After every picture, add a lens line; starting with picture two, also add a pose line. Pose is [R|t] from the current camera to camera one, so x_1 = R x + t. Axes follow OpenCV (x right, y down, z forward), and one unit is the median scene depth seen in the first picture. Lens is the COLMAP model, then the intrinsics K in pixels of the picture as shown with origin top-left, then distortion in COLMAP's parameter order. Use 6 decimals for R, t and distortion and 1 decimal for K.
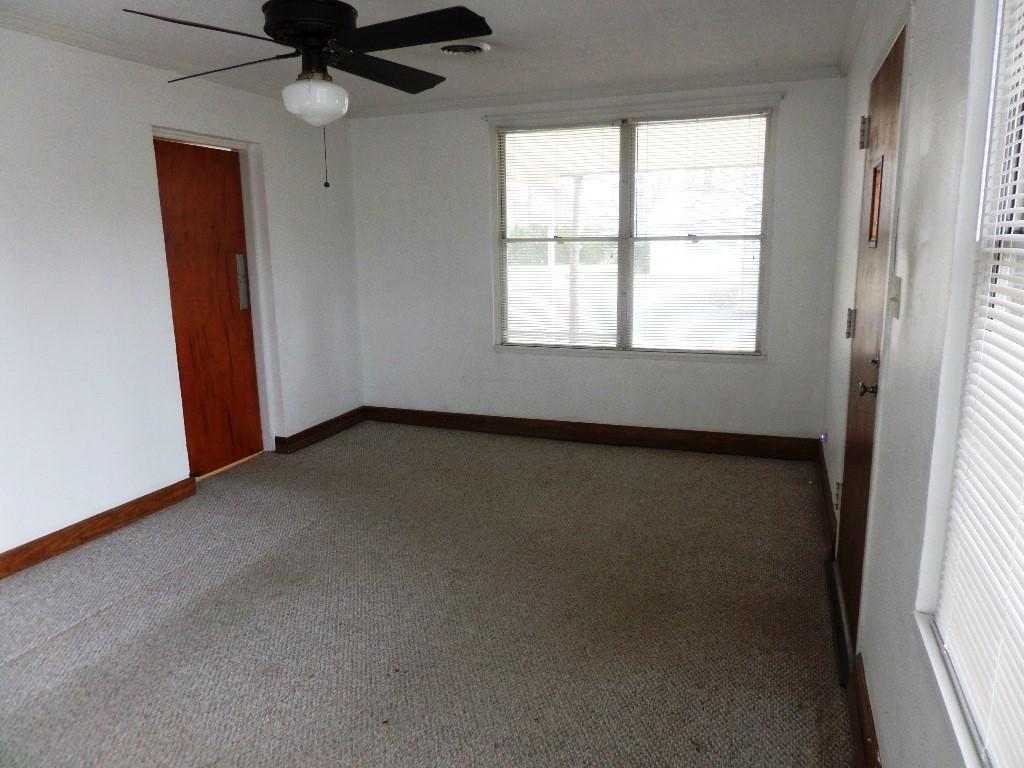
lens RADIAL K [[729.4, 0, 510.9], [0, 729.4, 380.4], [0, 0, 1]] dist [0.001560, -0.001229]
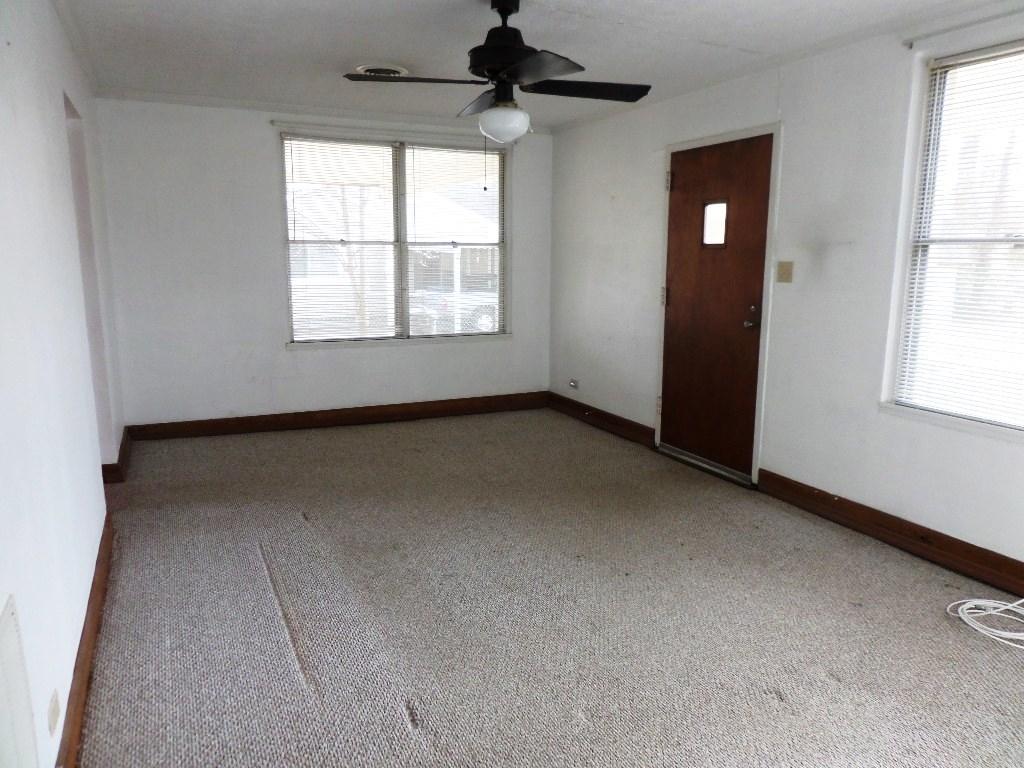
lens RADIAL K [[729.4, 0, 509.3], [0, 729.4, 385.2], [0, 0, 1]] dist [0.001560, -0.001229]
pose [[0.698607, -0.111762, 0.706723, -0.576697], [0.117839, 0.992210, 0.040423, 0.006038], [-0.705735, 0.055039, 0.706335, 0.057996]]
